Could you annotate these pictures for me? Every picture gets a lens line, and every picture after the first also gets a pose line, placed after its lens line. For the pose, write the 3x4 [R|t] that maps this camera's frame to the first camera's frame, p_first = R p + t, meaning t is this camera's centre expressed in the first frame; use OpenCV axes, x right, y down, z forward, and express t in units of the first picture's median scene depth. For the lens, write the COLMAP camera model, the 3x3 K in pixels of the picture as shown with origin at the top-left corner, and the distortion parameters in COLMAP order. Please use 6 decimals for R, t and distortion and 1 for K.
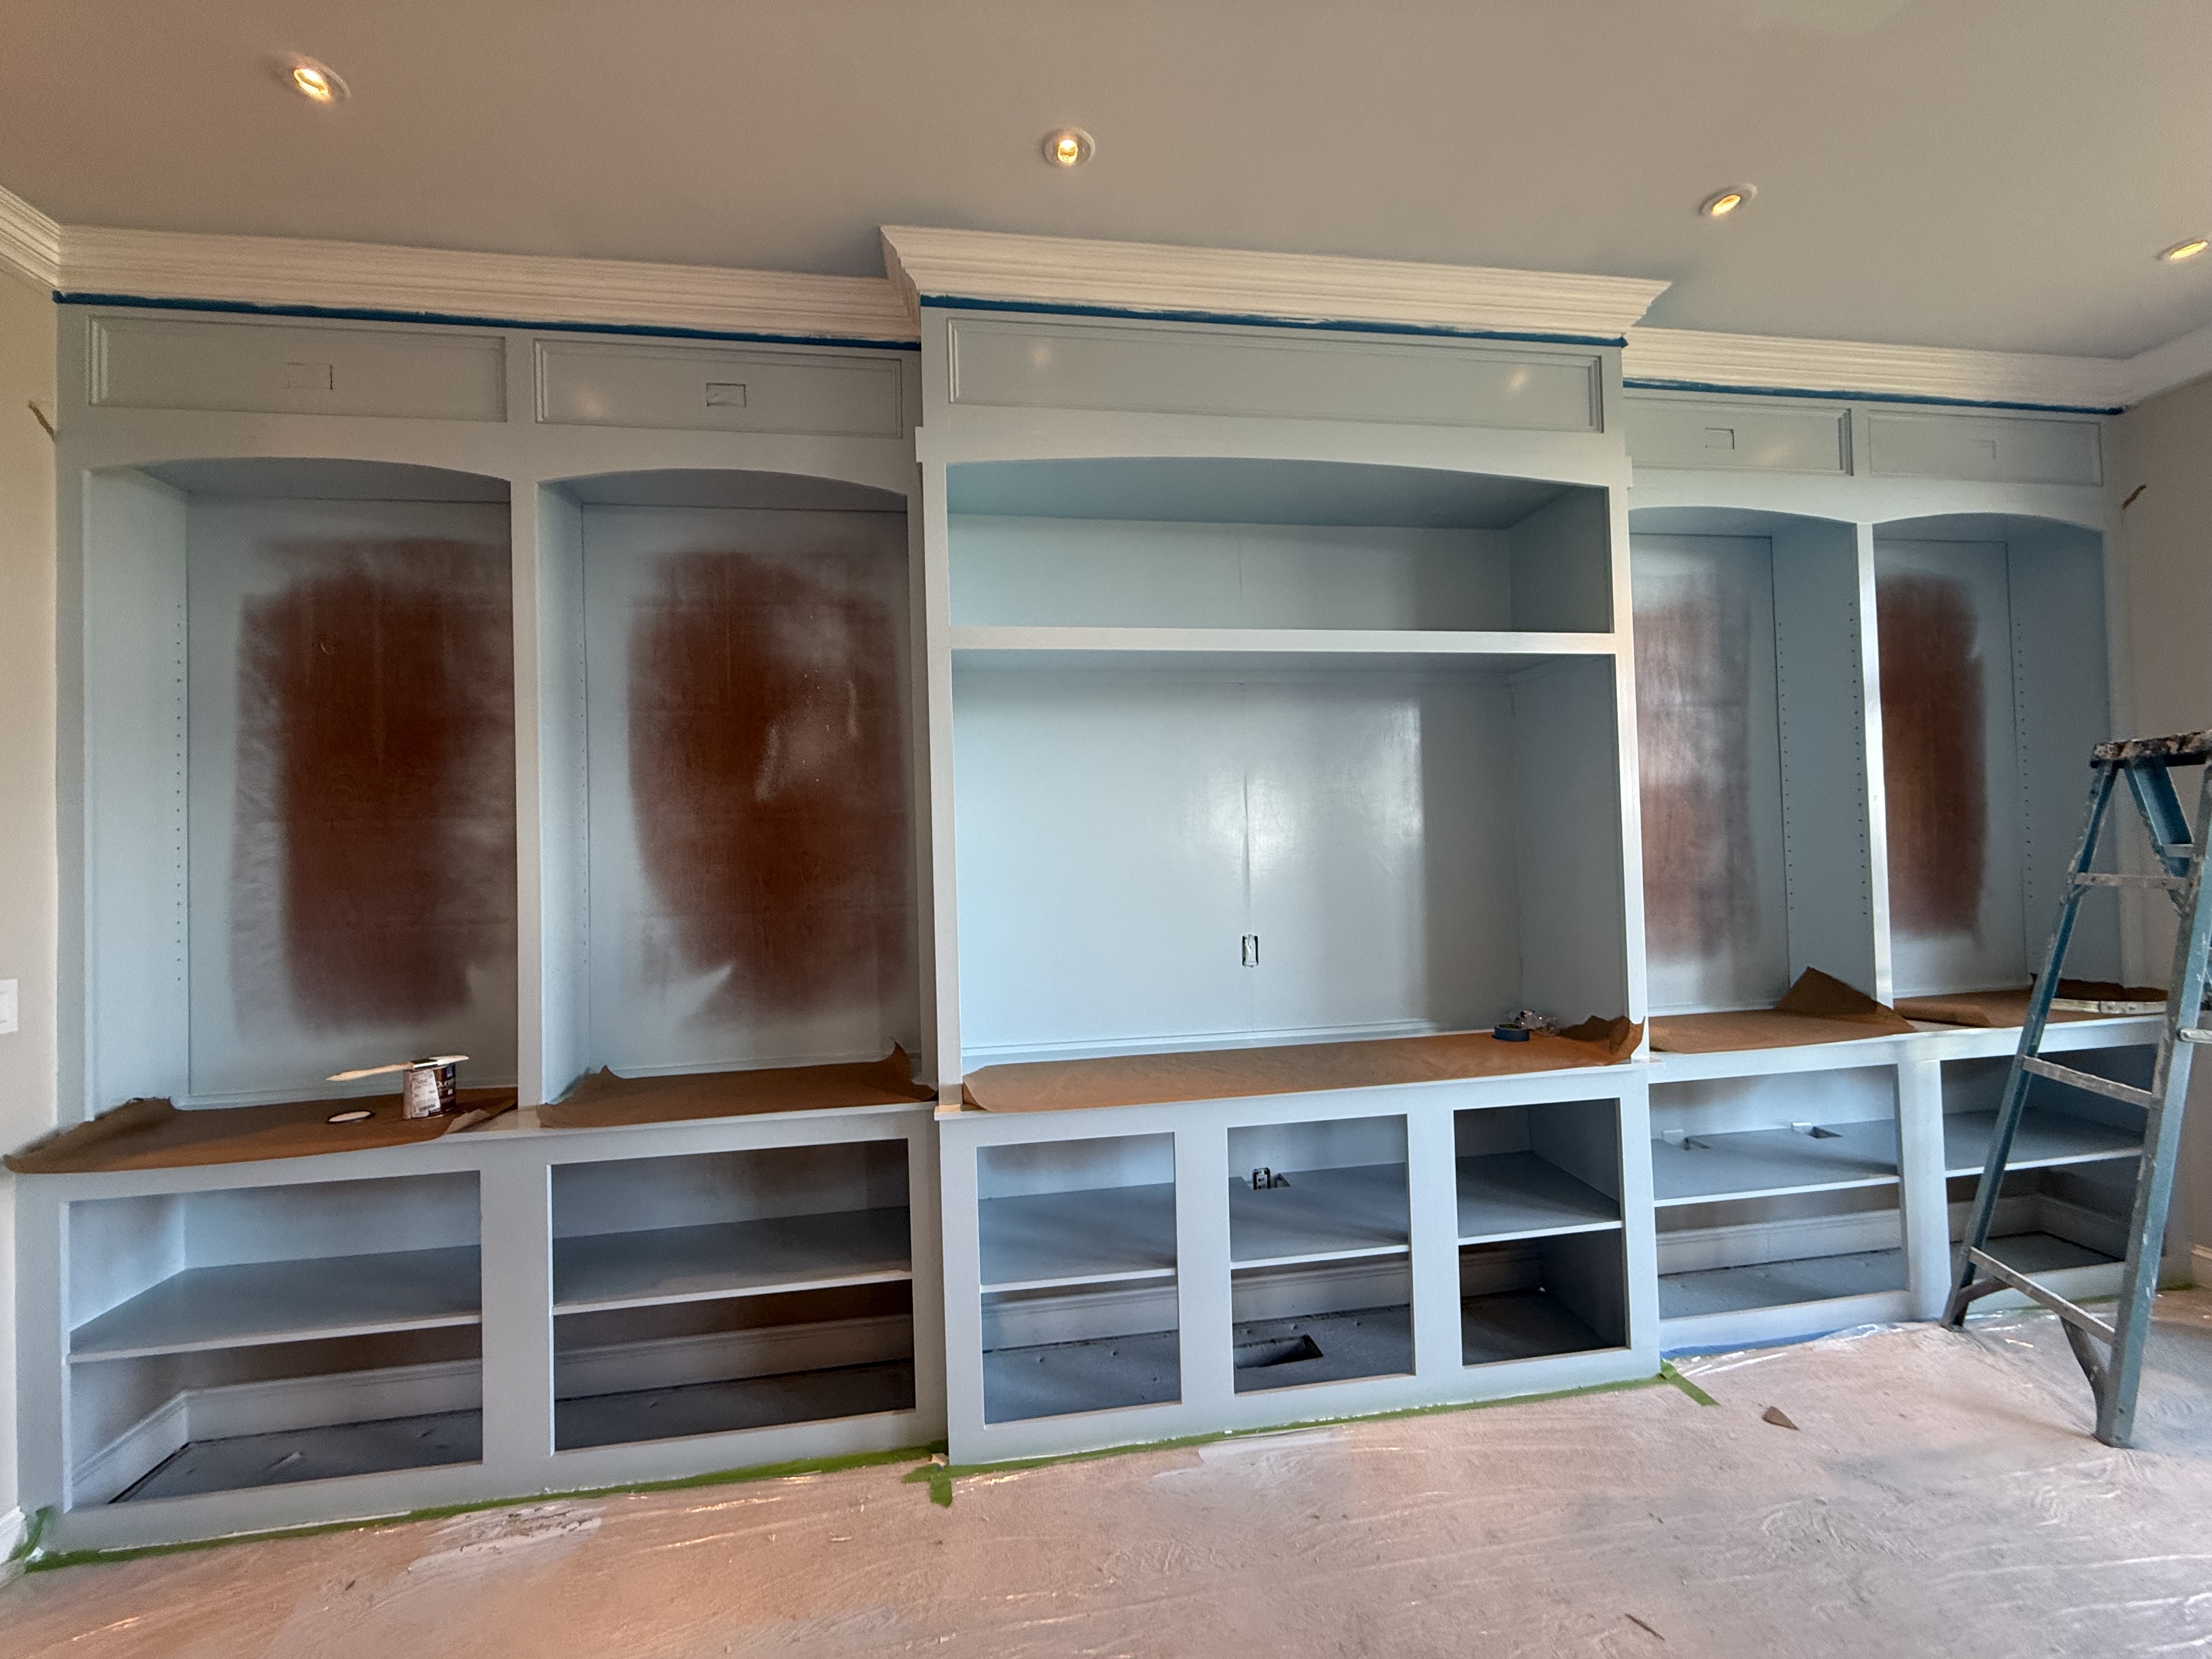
lens RADIAL K [[952.9, 0, 1106.0], [0, 952.9, 816.9], [0, 0, 1]] dist [-0.001442, -0.000262]
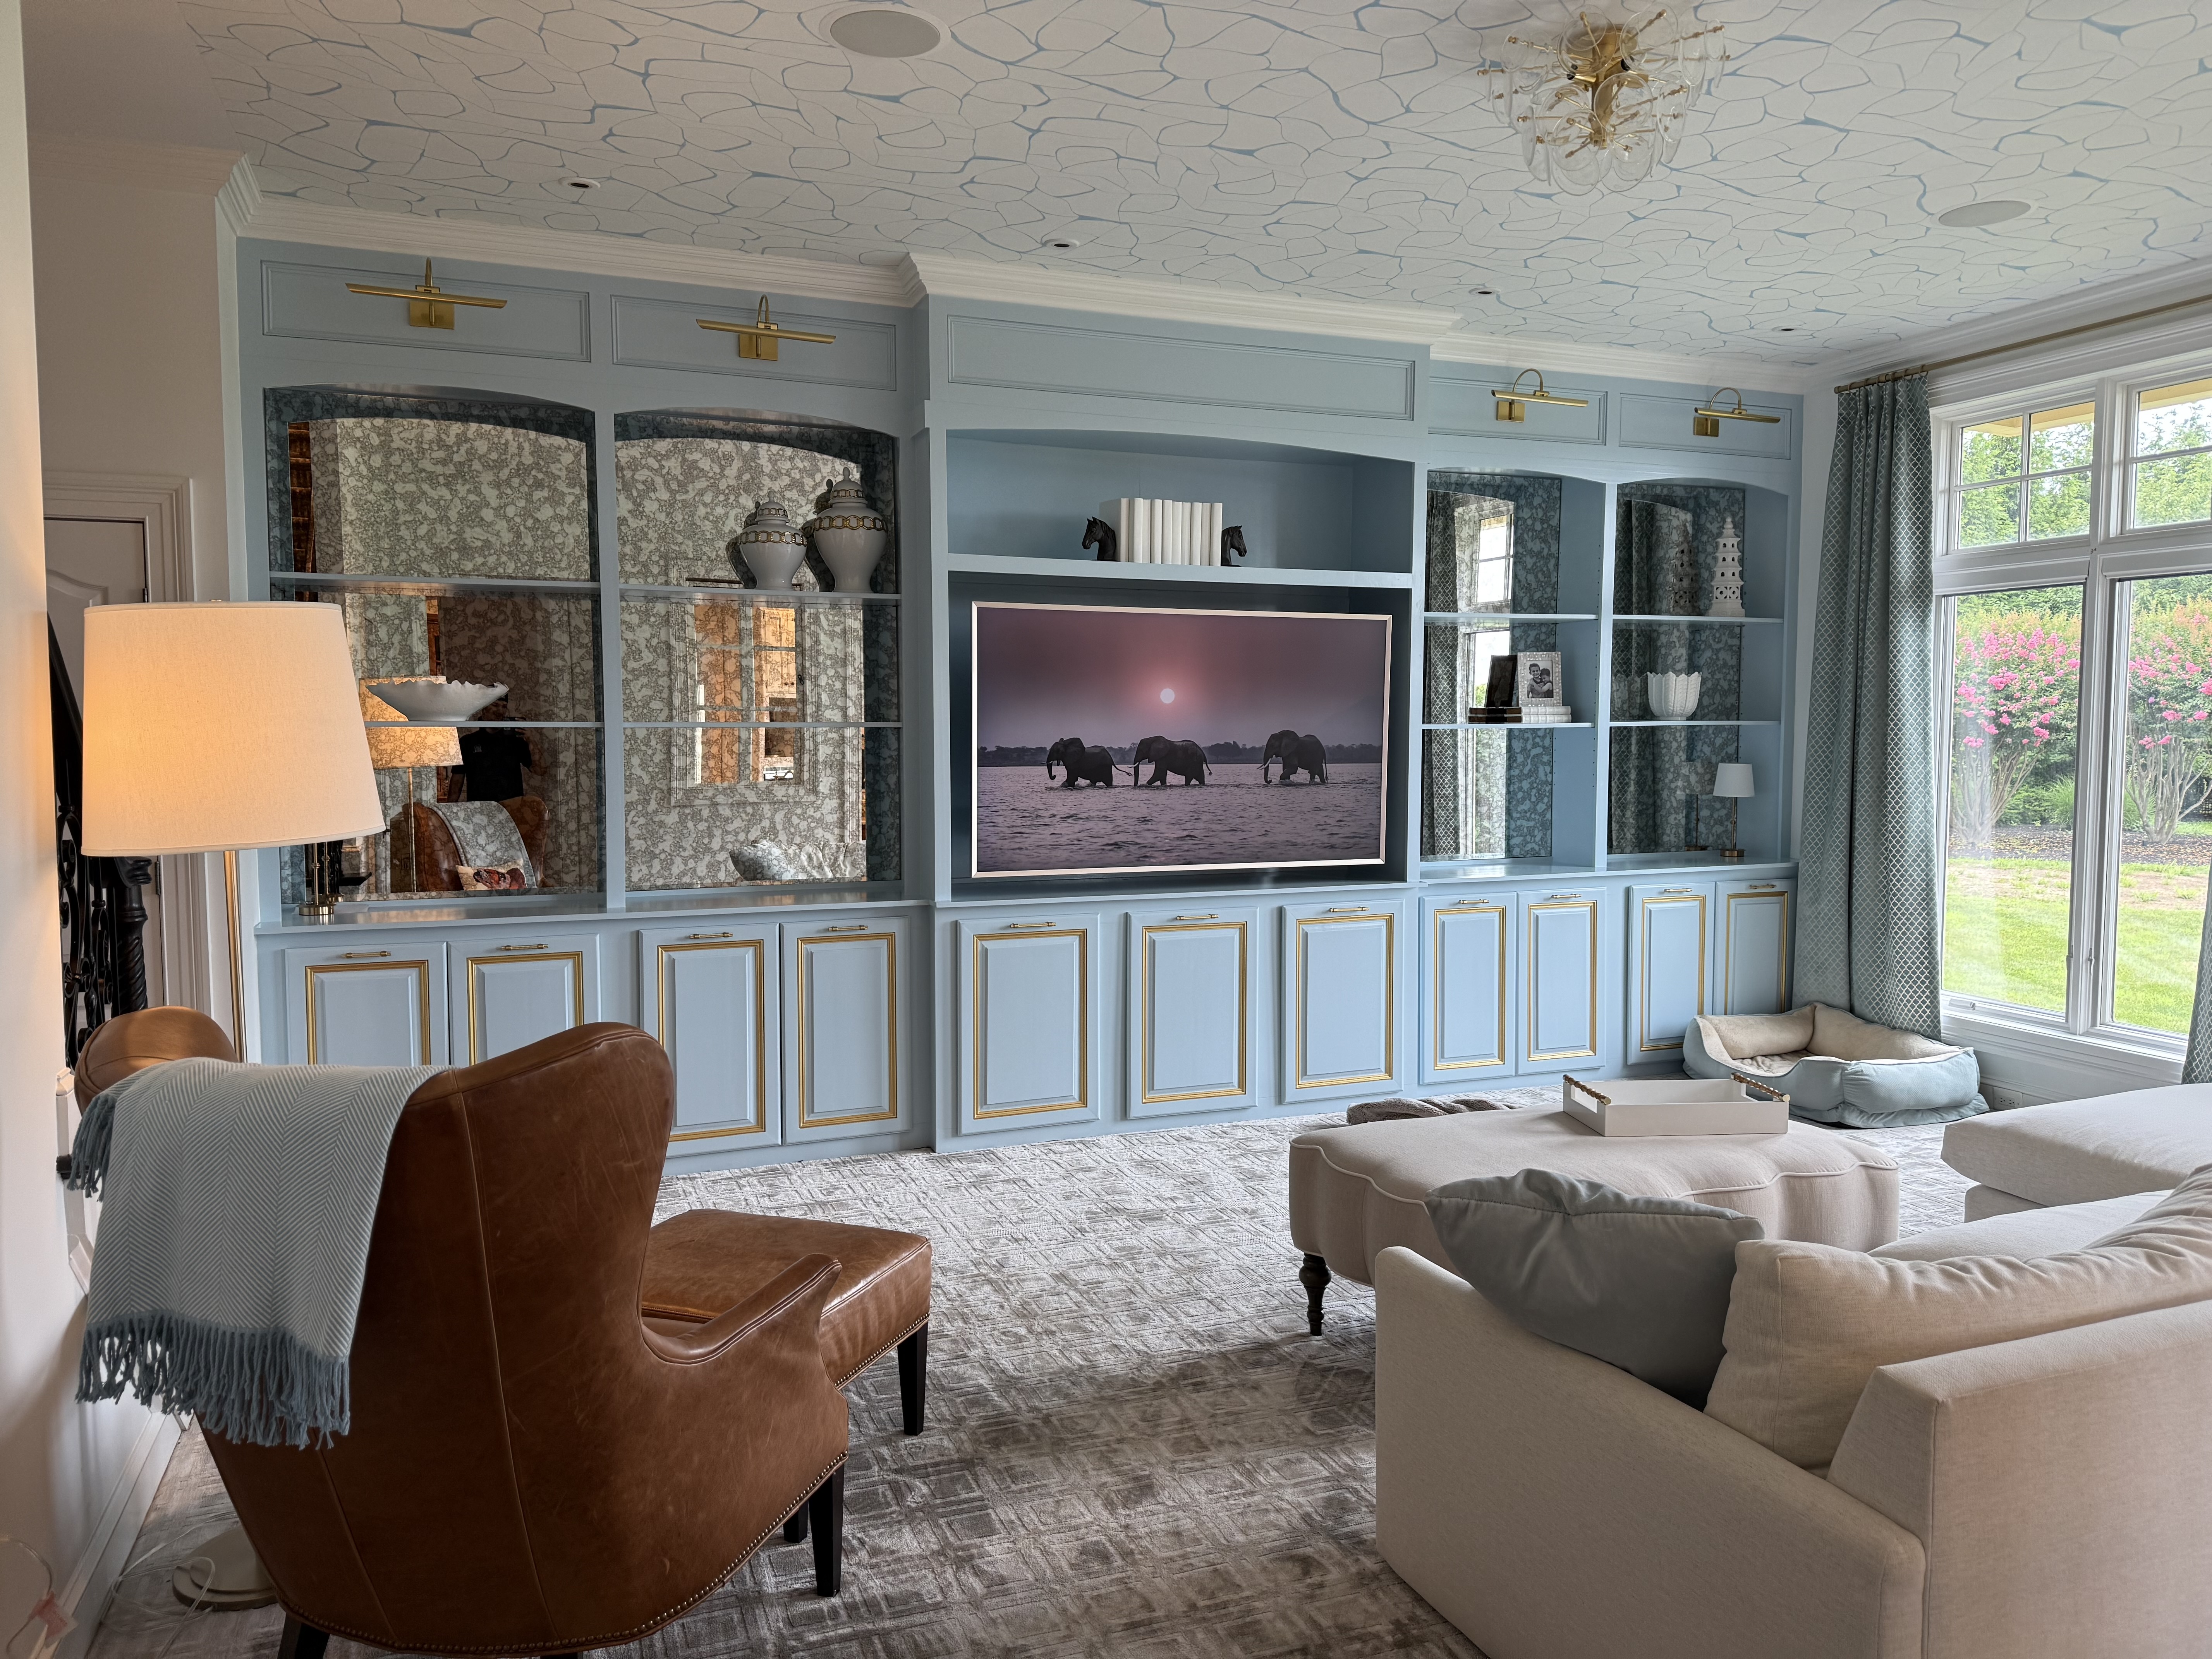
lens RADIAL K [[1555.2, 0, 1119.1], [0, 1555.2, 820.7], [0, 0, 1]] dist [0.123513, -0.070072]
pose [[0.972850, 0.012490, 0.231097, -0.396223], [-0.029754, 0.997006, 0.071368, 0.013178], [-0.229514, -0.076306, 0.970310, -1.131272]]
